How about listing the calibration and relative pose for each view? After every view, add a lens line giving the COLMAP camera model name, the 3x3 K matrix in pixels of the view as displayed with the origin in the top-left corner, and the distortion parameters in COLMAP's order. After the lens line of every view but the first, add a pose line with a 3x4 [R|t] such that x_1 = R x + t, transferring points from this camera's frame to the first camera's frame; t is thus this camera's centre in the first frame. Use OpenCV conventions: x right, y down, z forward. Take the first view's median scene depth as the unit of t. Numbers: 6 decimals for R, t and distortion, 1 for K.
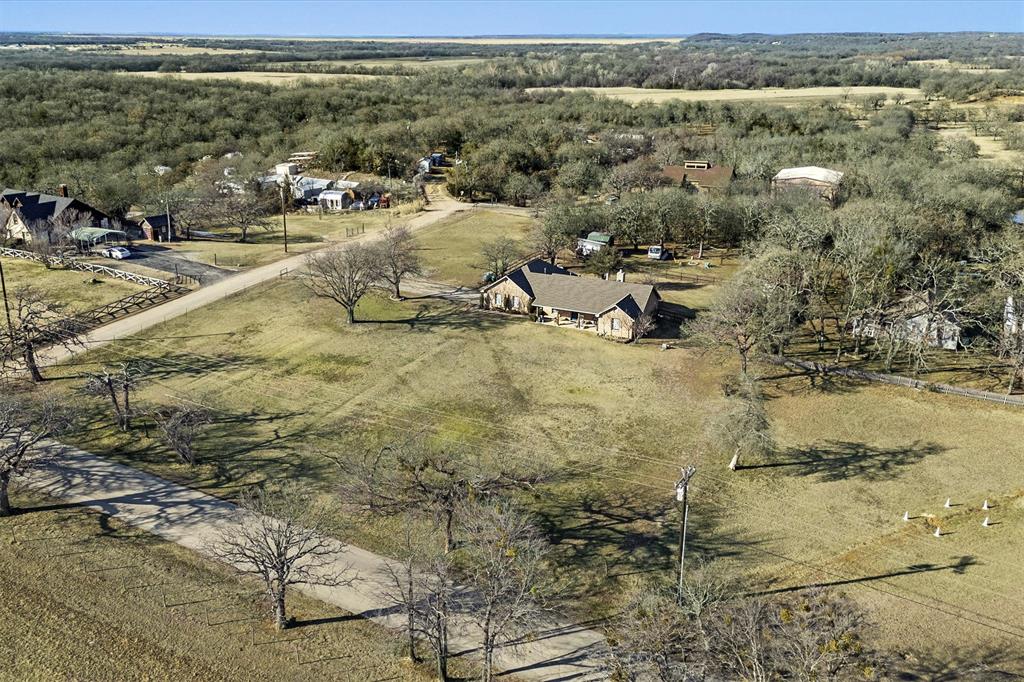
lens RADIAL K [[865.6, 0, 507.9], [0, 865.6, 340.3], [0, 0, 1]] dist [0.047114, -0.019331]
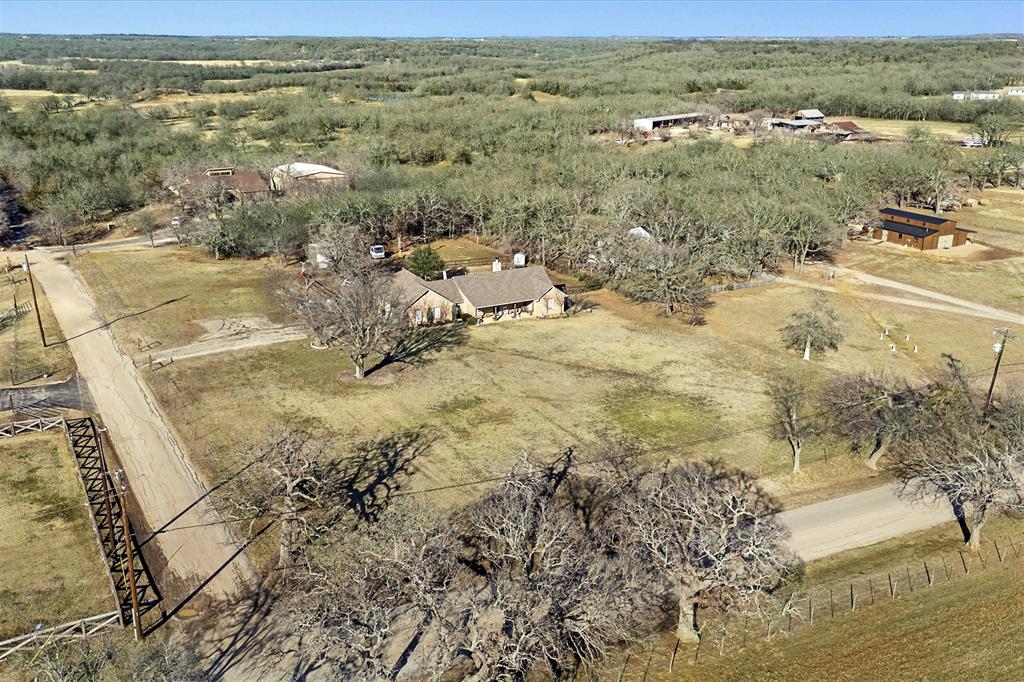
lens RADIAL K [[865.6, 0, 507.9], [0, 865.6, 340.3], [0, 0, 1]] dist [0.047114, -0.019331]
pose [[0.581778, -0.264172, 0.769252, -0.688699], [0.265051, 0.955733, 0.127757, -0.116537], [-0.768949, 0.129565, 0.626043, 0.342679]]
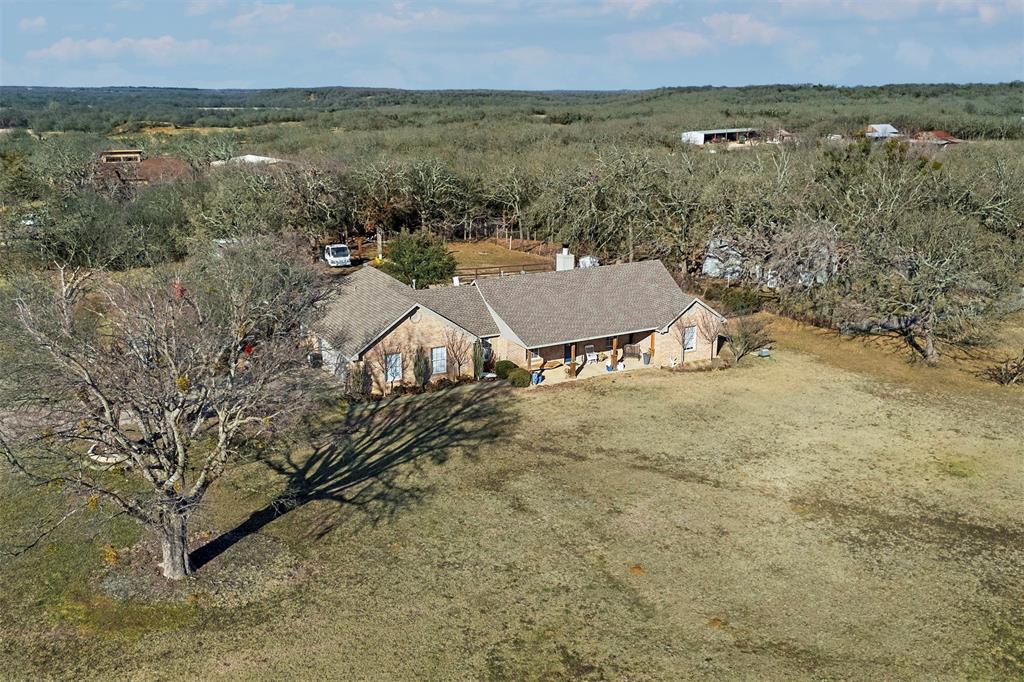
lens RADIAL K [[890.0, 0, 537.2], [0, 890.0, 338.4], [0, 0, 1]] dist [0.061078, -0.008470]
pose [[0.567085, -0.222880, 0.792931, -0.297904], [0.271951, 0.959371, 0.075171, -0.073146], [-0.777469, 0.173010, 0.604657, 0.702932]]
